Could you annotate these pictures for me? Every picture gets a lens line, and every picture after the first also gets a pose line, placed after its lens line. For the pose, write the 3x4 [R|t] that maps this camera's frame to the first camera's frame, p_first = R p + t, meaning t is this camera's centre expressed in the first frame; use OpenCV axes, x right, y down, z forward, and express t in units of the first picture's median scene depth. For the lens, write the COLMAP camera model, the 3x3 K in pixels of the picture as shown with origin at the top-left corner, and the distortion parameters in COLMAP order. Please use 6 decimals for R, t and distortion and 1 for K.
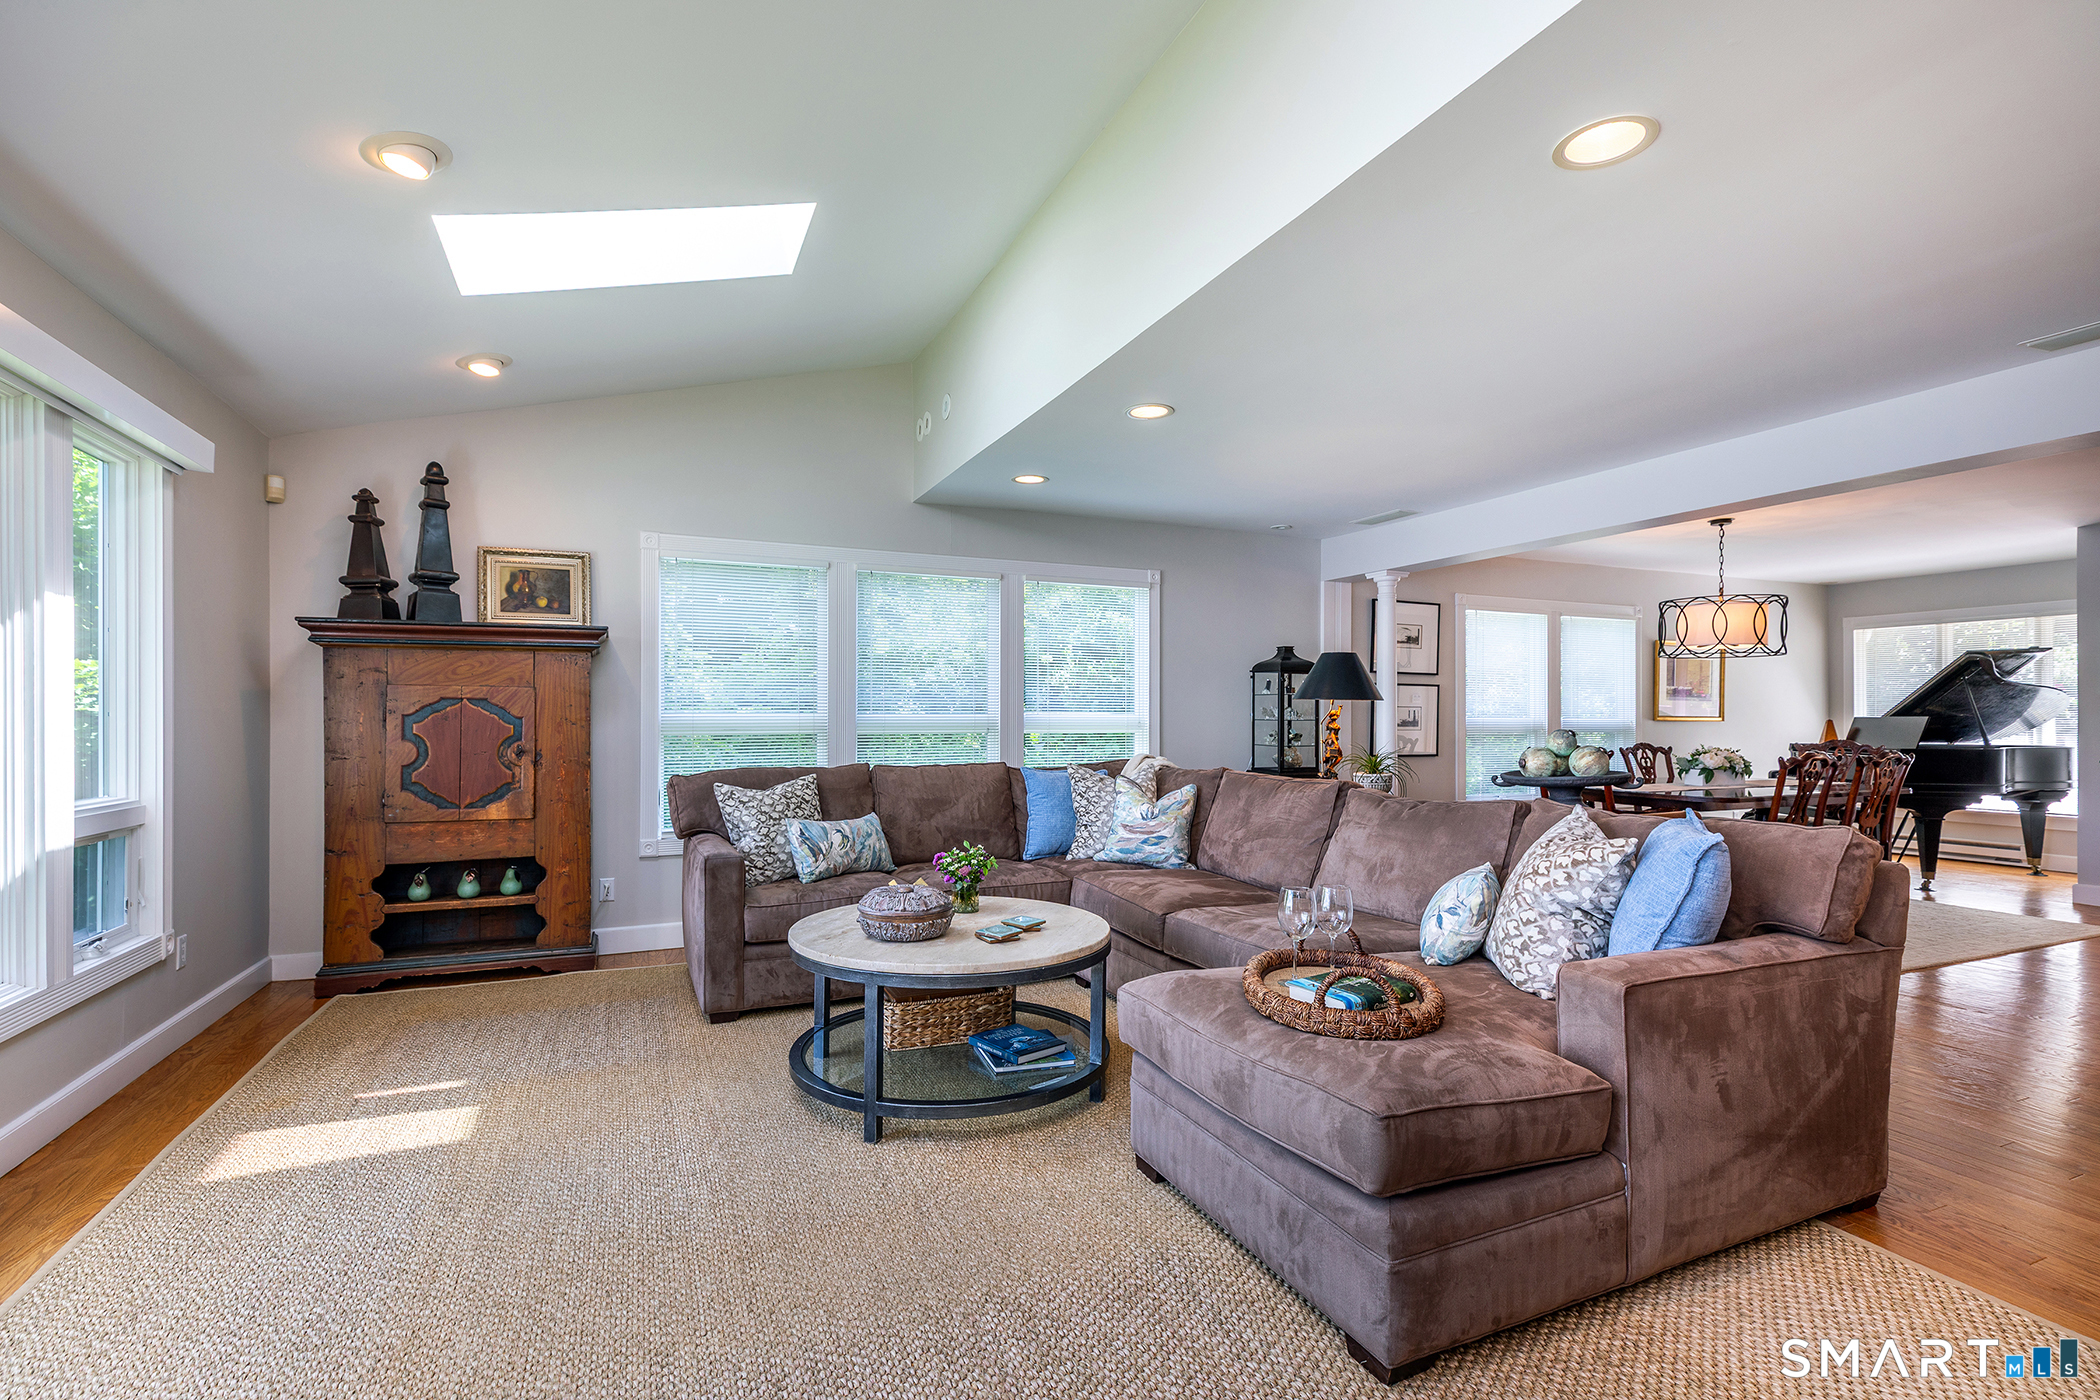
lens RADIAL K [[939.2, 0, 1049.7], [0, 939.2, 714.9], [0, 0, 1]] dist [0.007927, 0.000521]
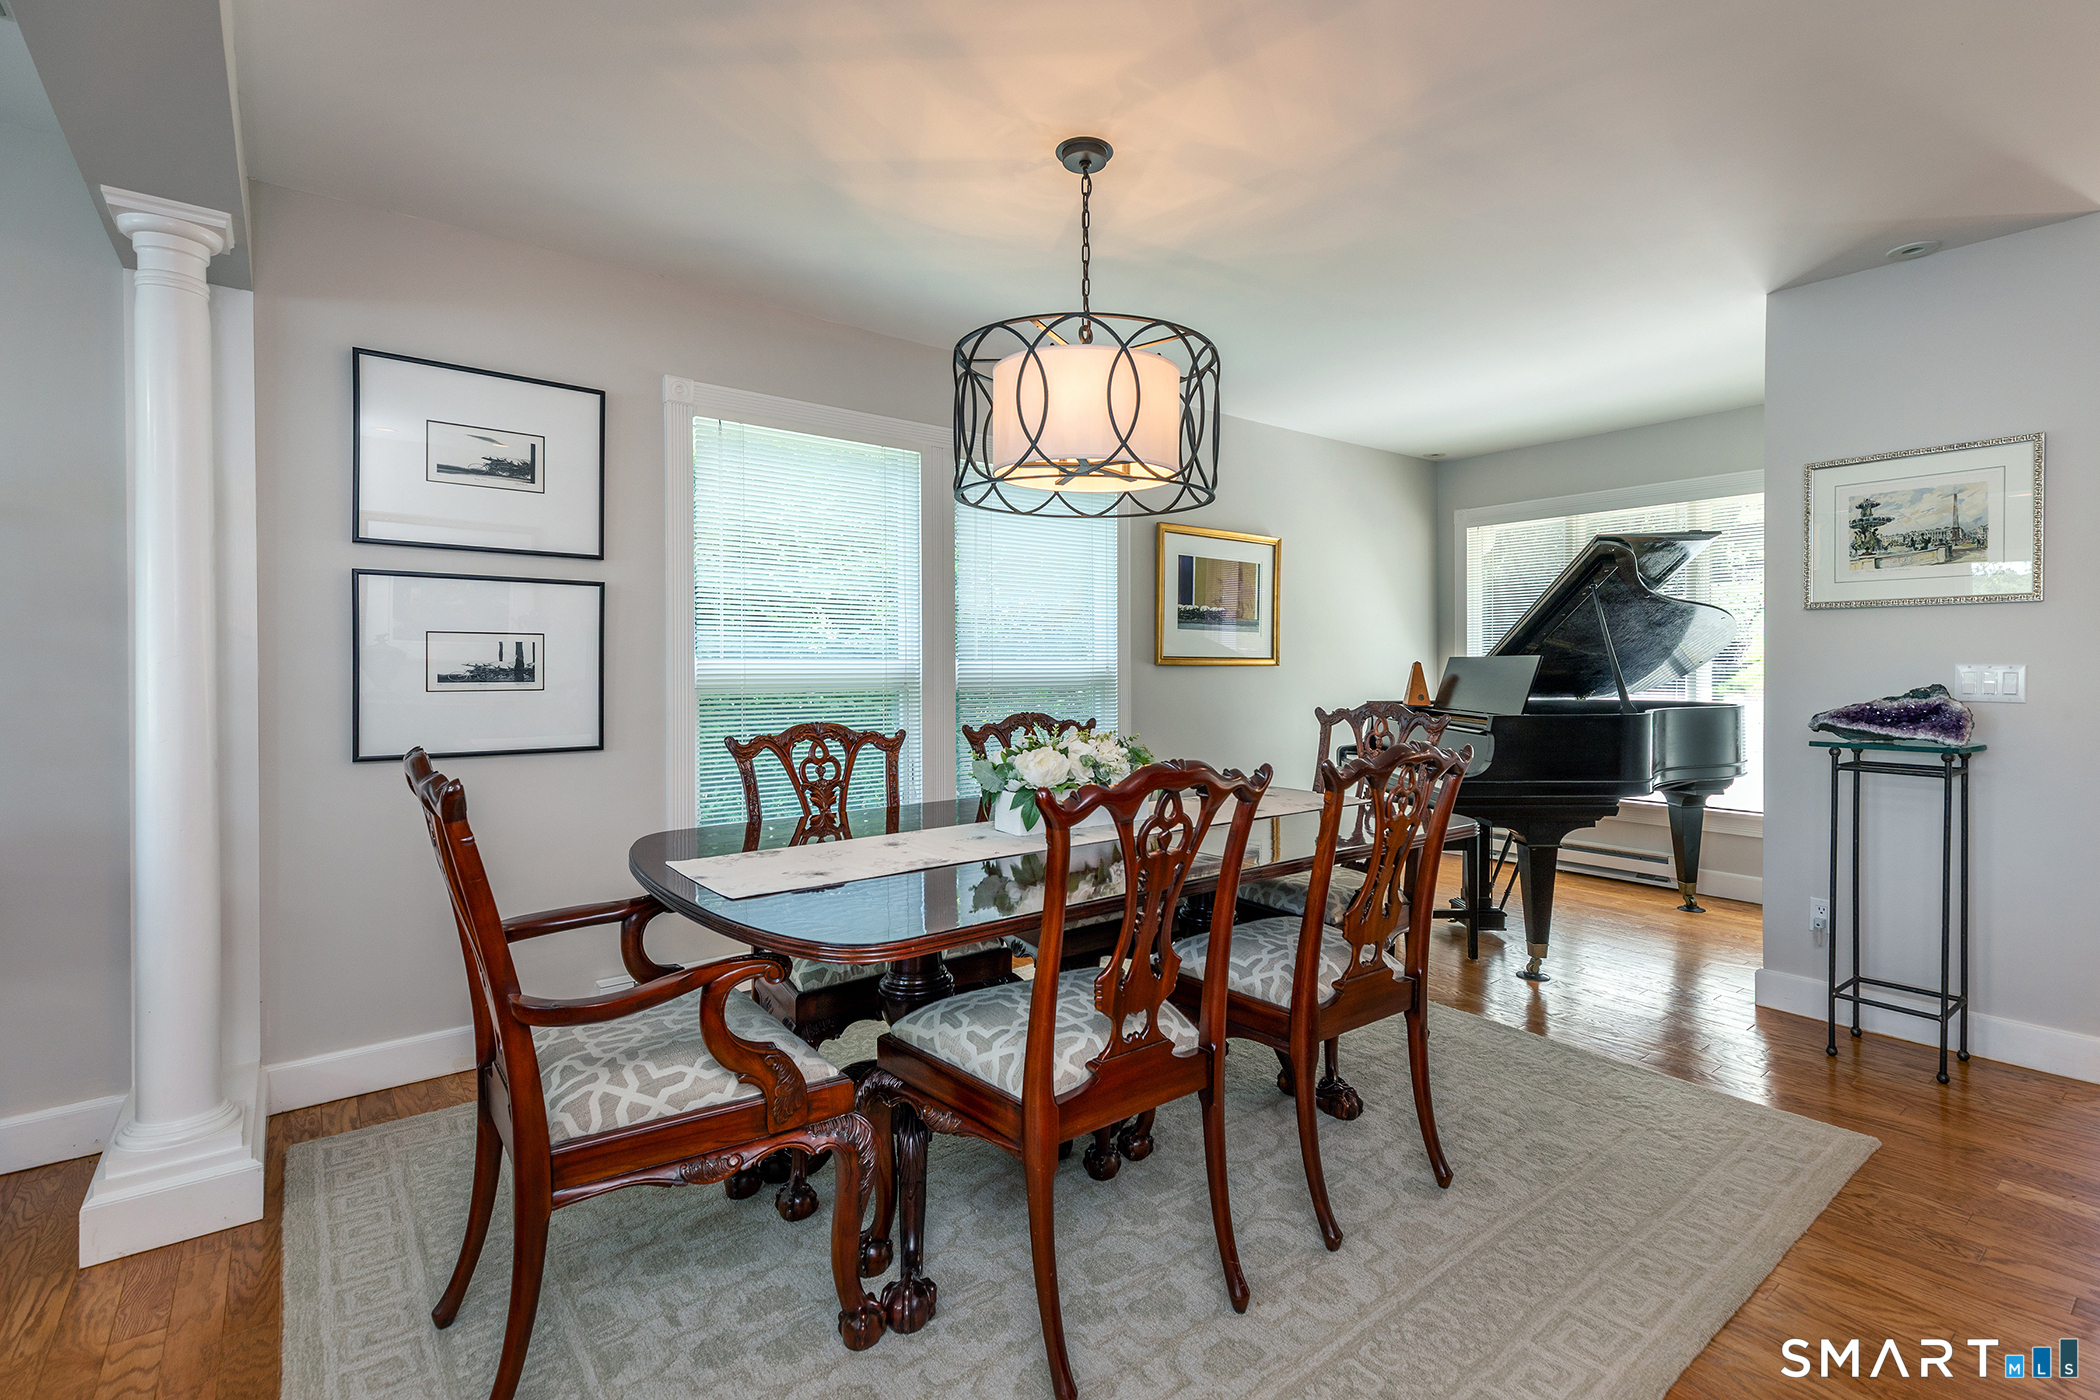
lens RADIAL K [[939.2, 0, 1106.4], [0, 939.2, 675.6], [0, 0, 1]] dist [0.007927, 0.000521]
pose [[0.963347, -0.004683, 0.268218, 0.522533], [0.002458, 0.999960, 0.008631, 0.008719], [-0.268247, -0.007656, 0.963320, 0.523981]]
